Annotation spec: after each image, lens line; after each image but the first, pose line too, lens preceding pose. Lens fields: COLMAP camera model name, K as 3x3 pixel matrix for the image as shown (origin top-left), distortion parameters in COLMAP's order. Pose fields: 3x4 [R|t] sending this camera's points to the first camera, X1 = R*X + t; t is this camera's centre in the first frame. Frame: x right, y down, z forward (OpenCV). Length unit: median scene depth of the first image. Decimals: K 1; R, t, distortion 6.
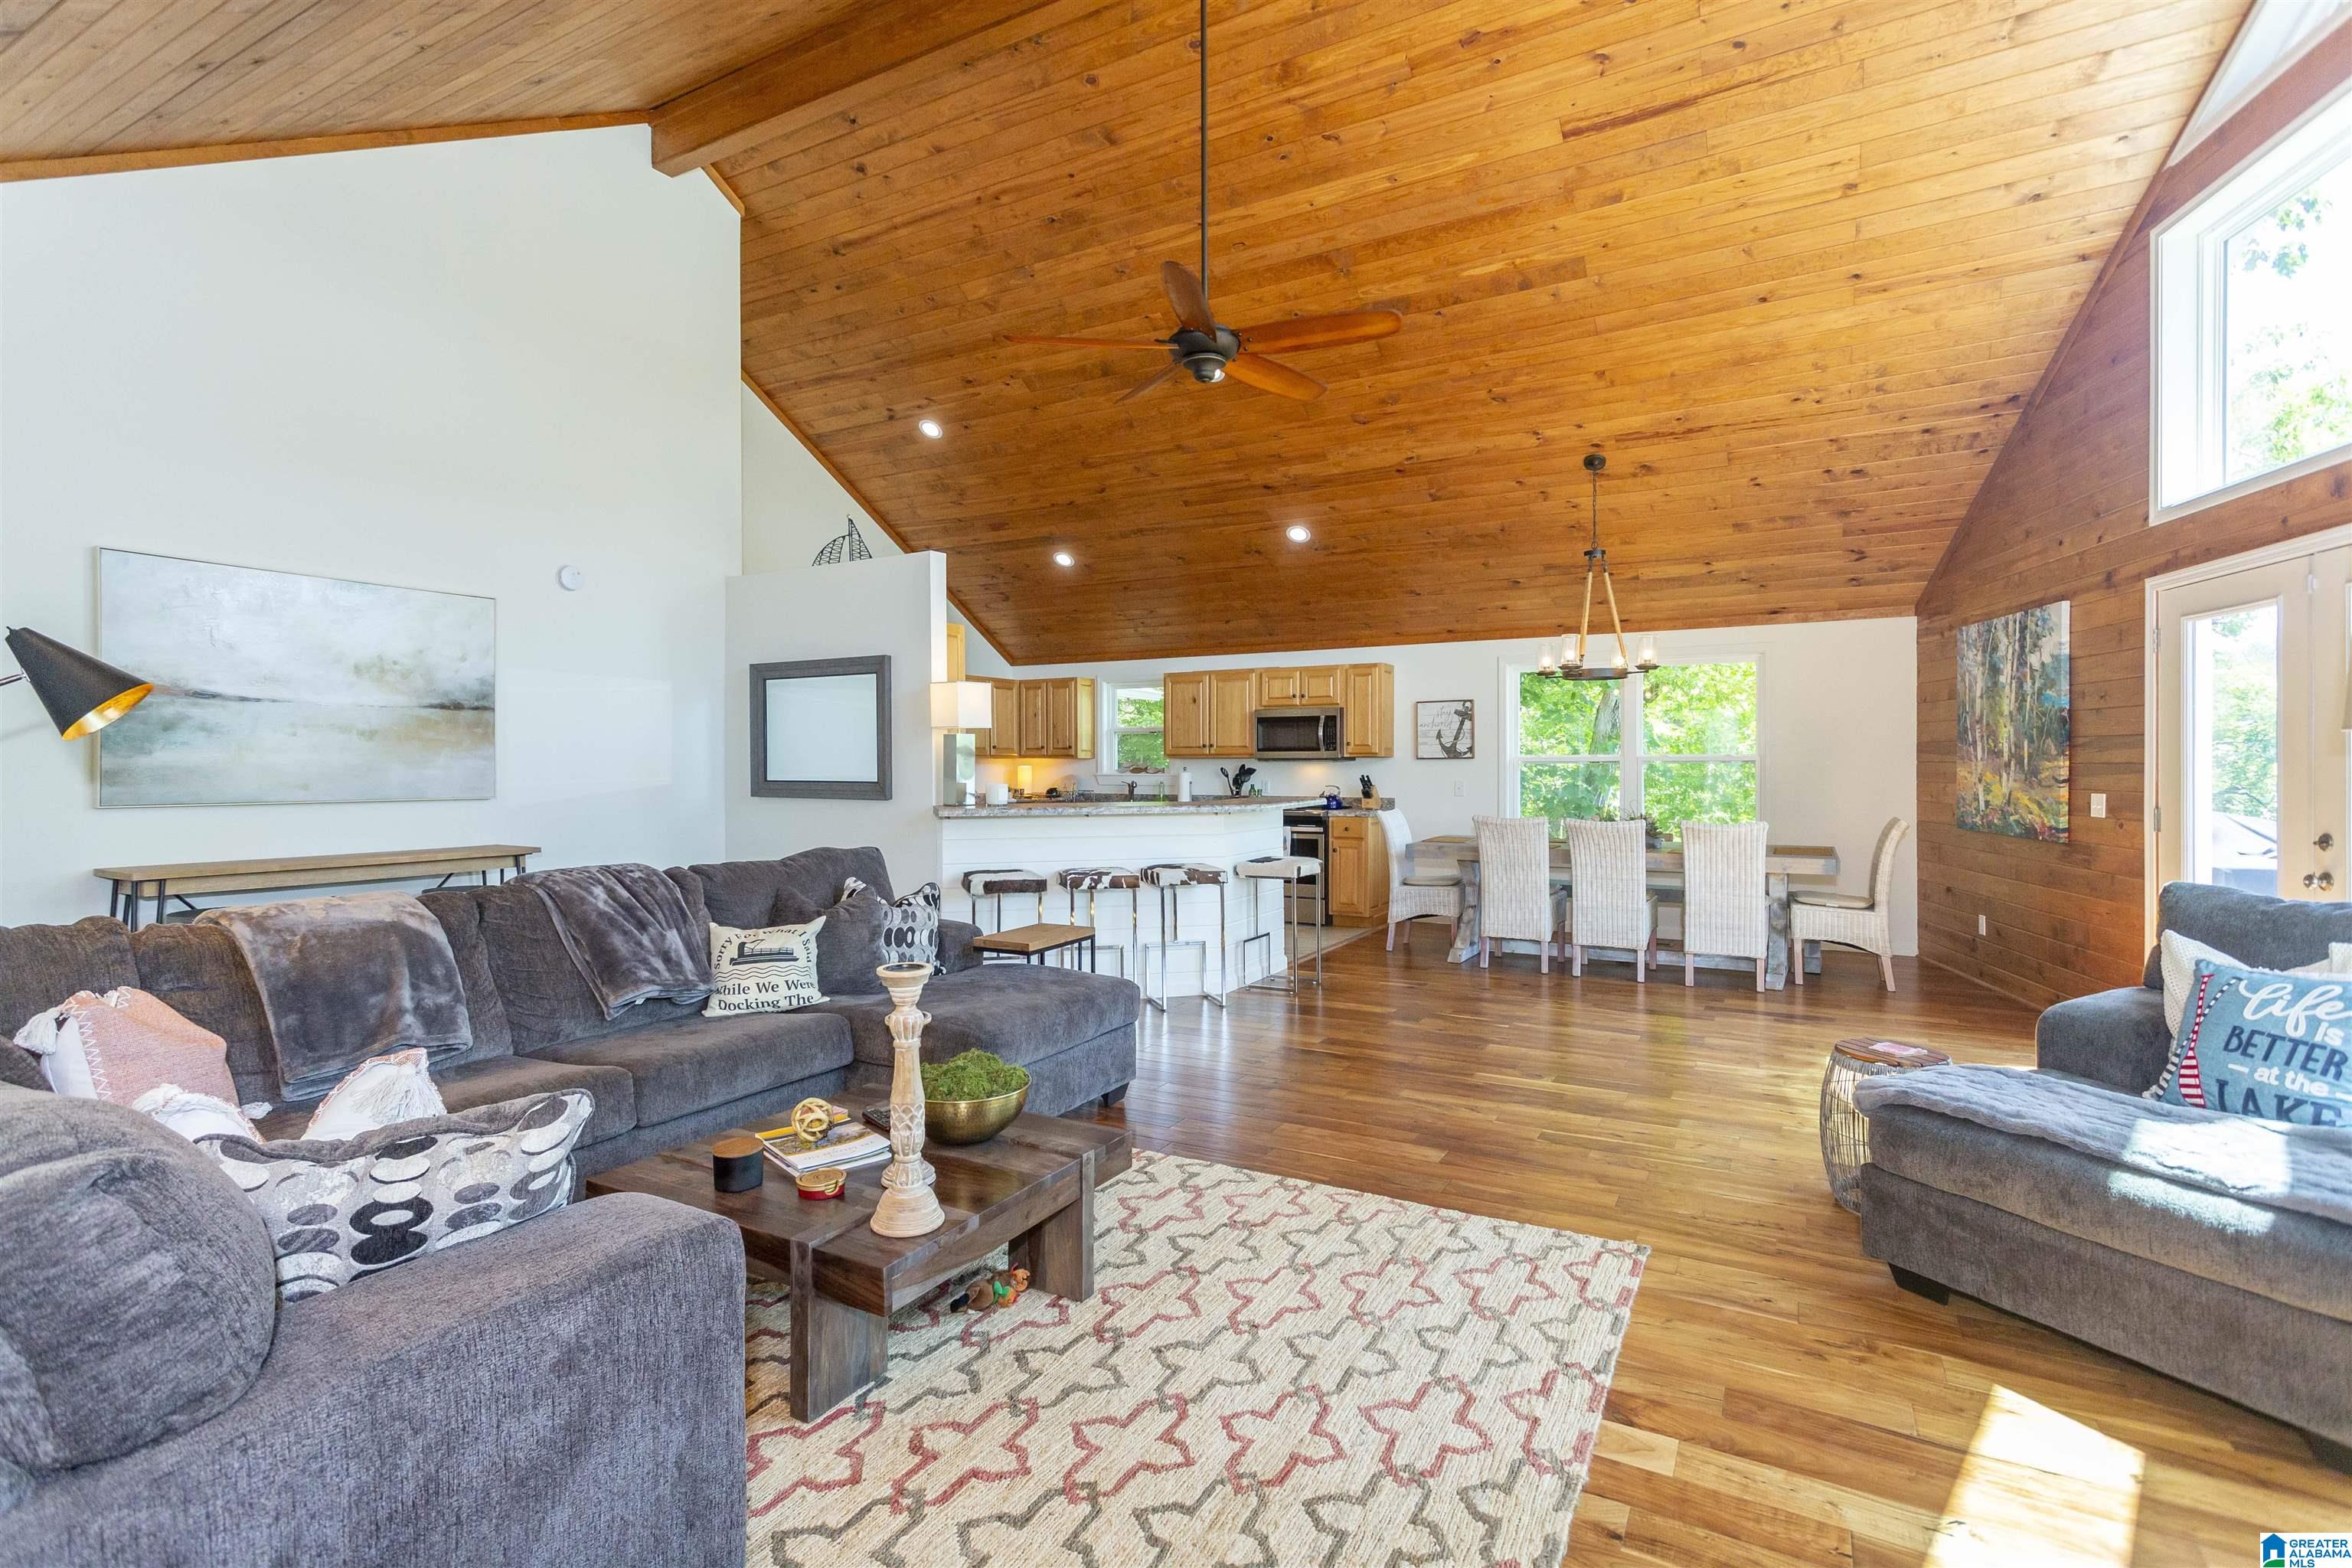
lens RADIAL K [[1116.3, 0, 1165.3], [0, 1116.3, 766.6], [0, 0, 1]] dist [0.000931, 0.000868]
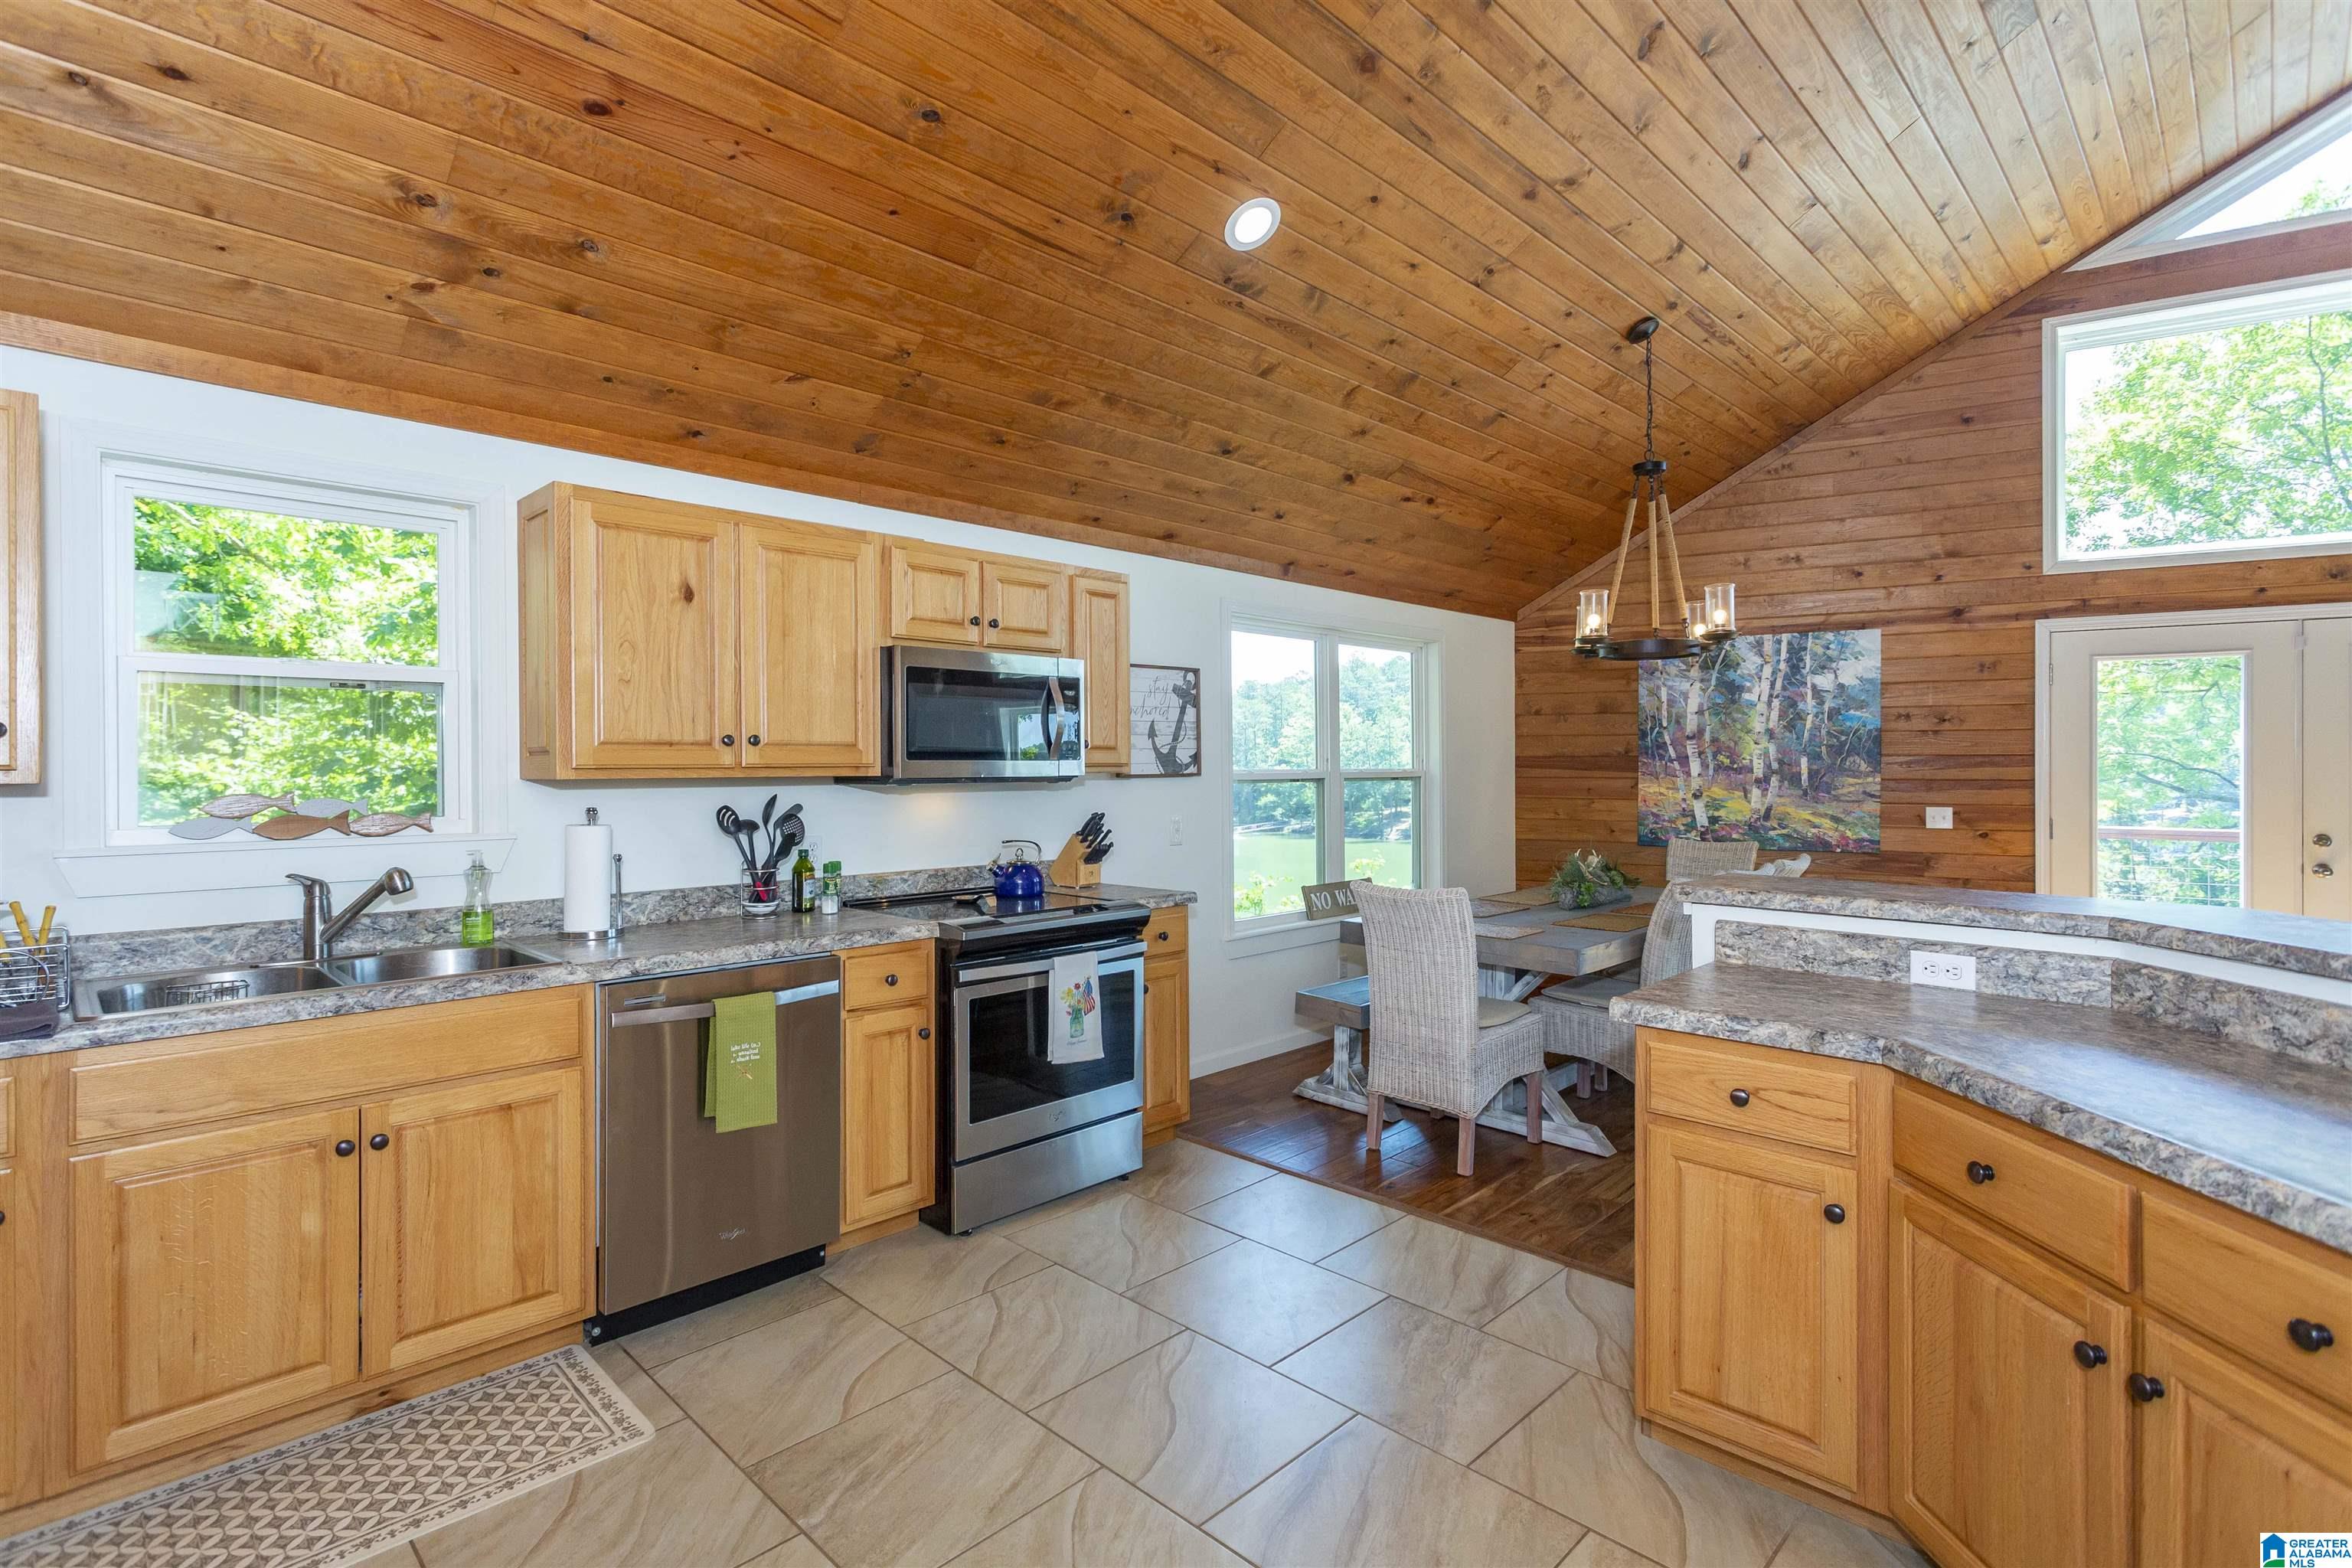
lens RADIAL K [[1116.3, 0, 1165.3], [0, 1116.3, 766.6], [0, 0, 1]] dist [0.000931, 0.000868]
pose [[0.268634, 0.002125, 0.963240, -0.386668], [0.005629, 0.999977, -0.003775, -0.014196], [-0.963226, 0.006436, 0.268616, 1.279643]]
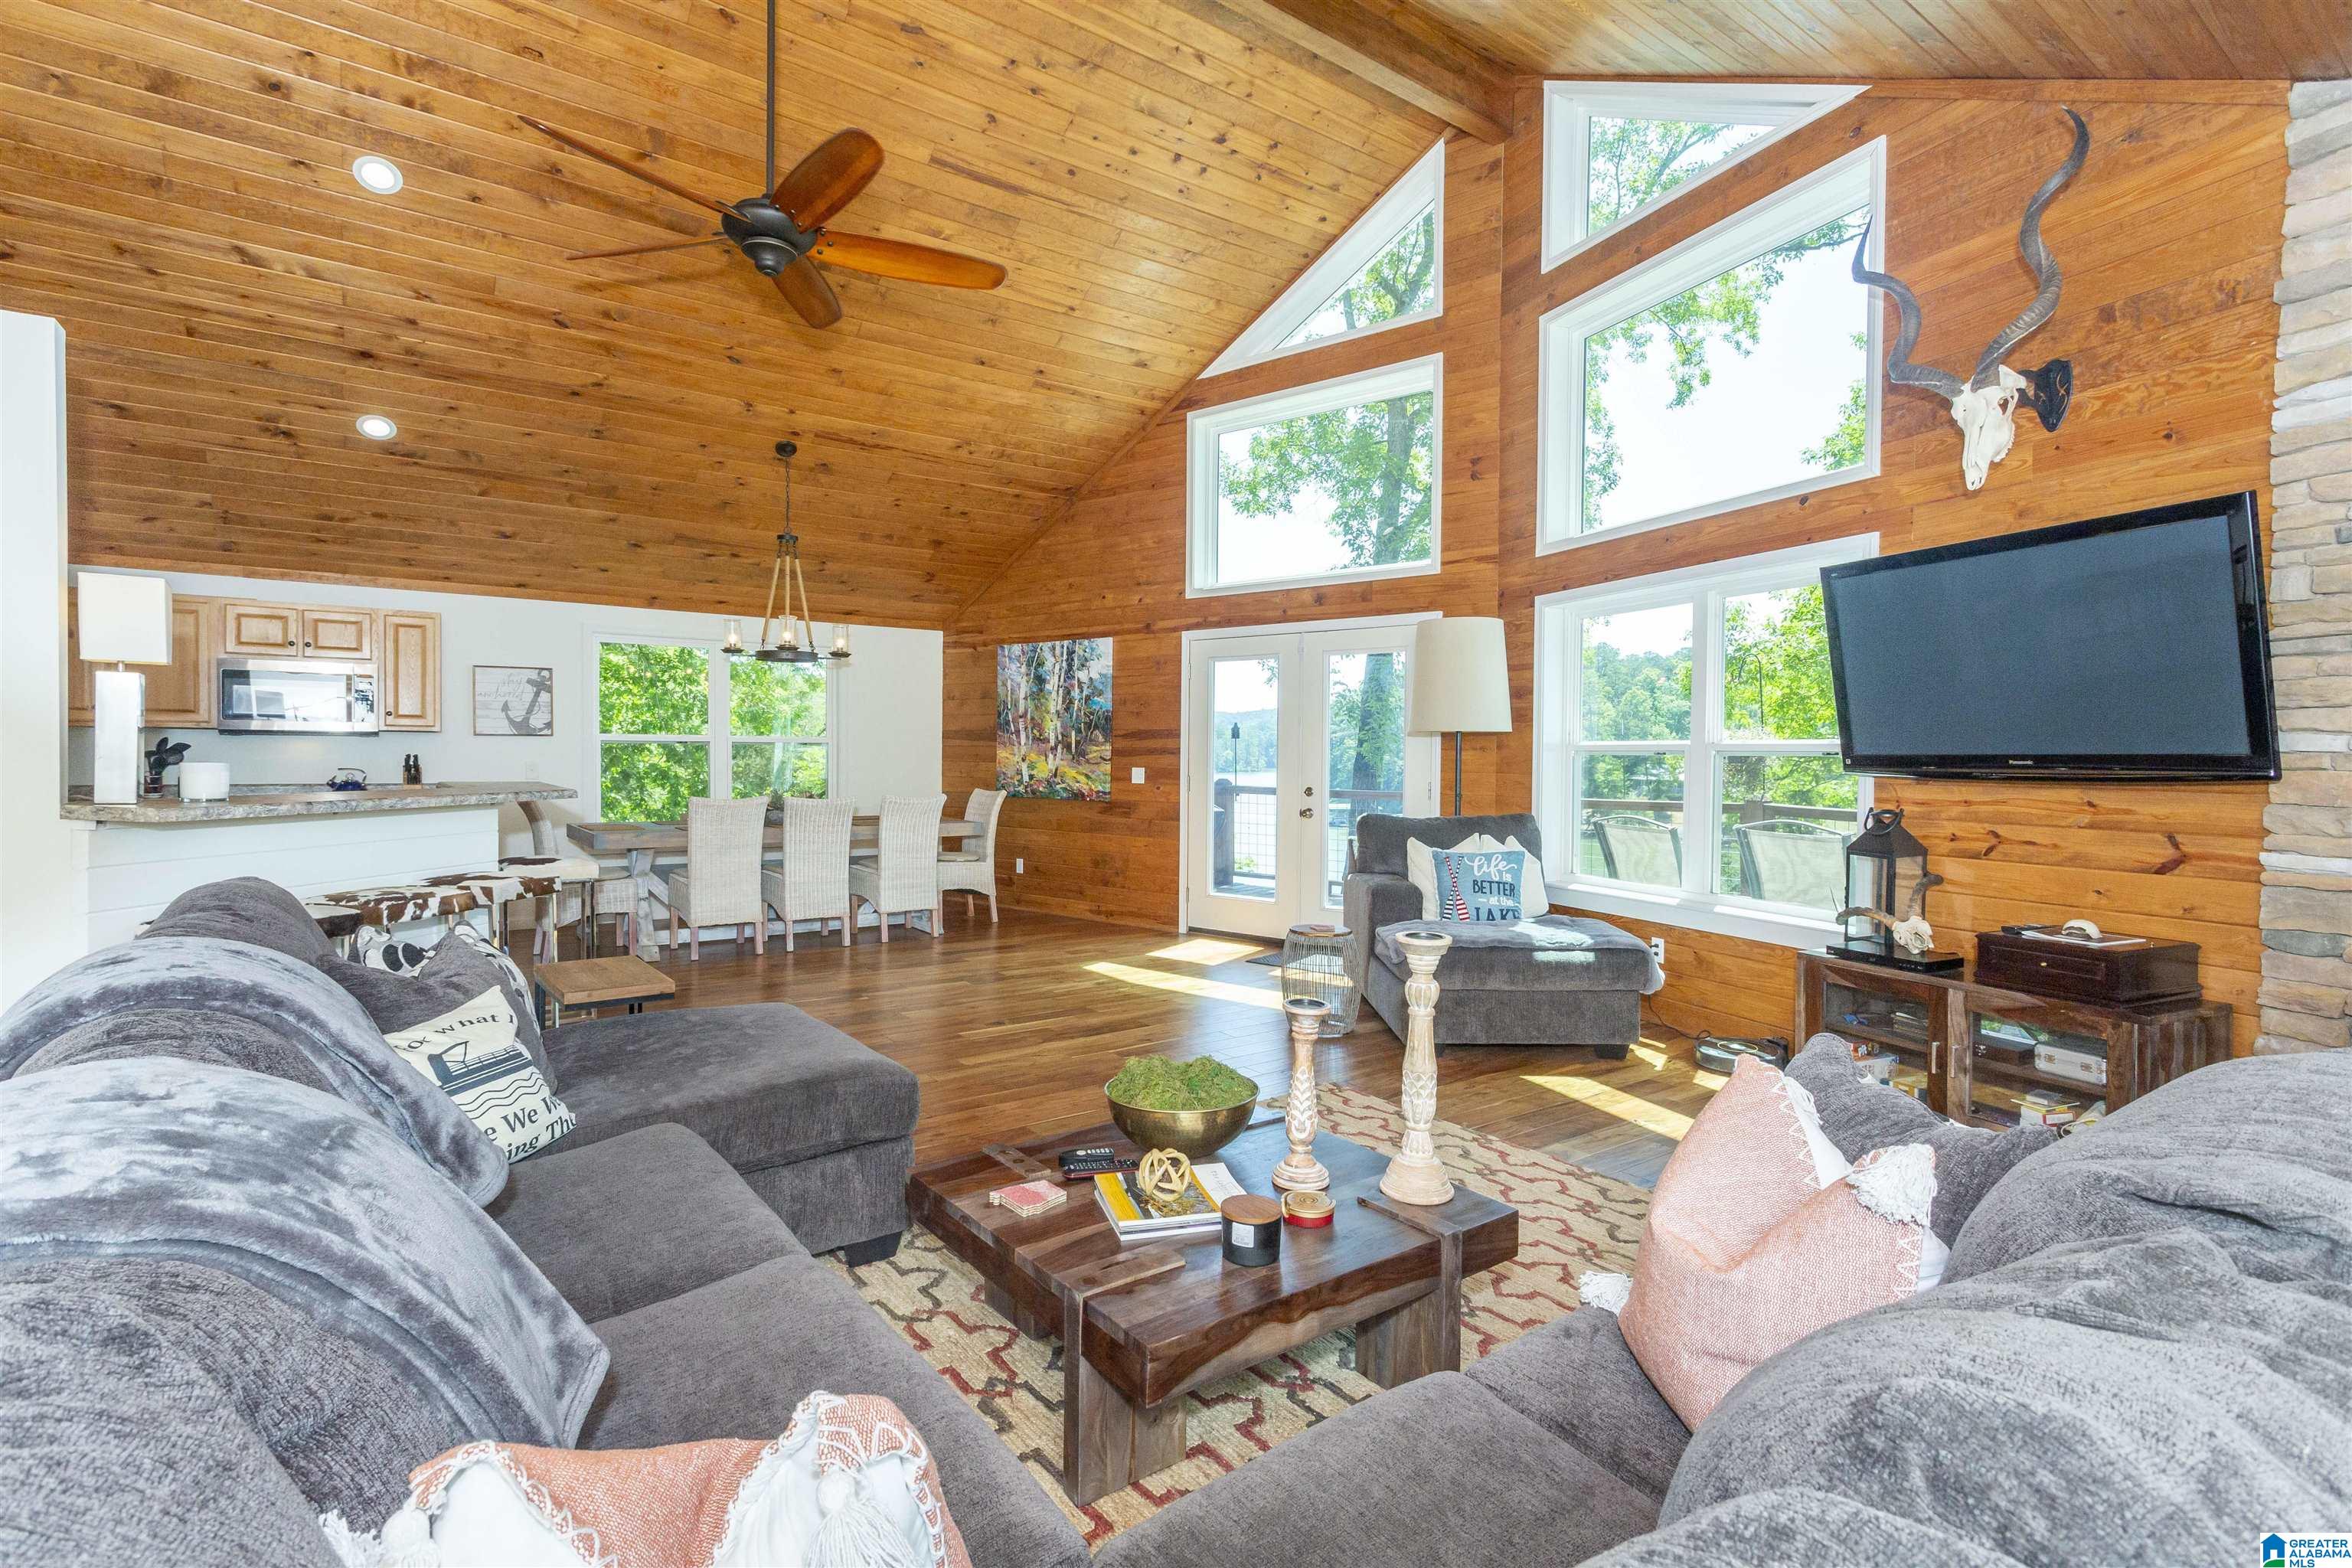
lens RADIAL K [[1116.3, 0, 1165.3], [0, 1116.3, 766.6], [0, 0, 1]] dist [0.000931, 0.000868]
pose [[0.413408, -0.004301, 0.910536, -0.471122], [-0.007418, 0.999940, 0.008091, 0.008887], [-0.910516, -0.010100, 0.413351, 0.301766]]
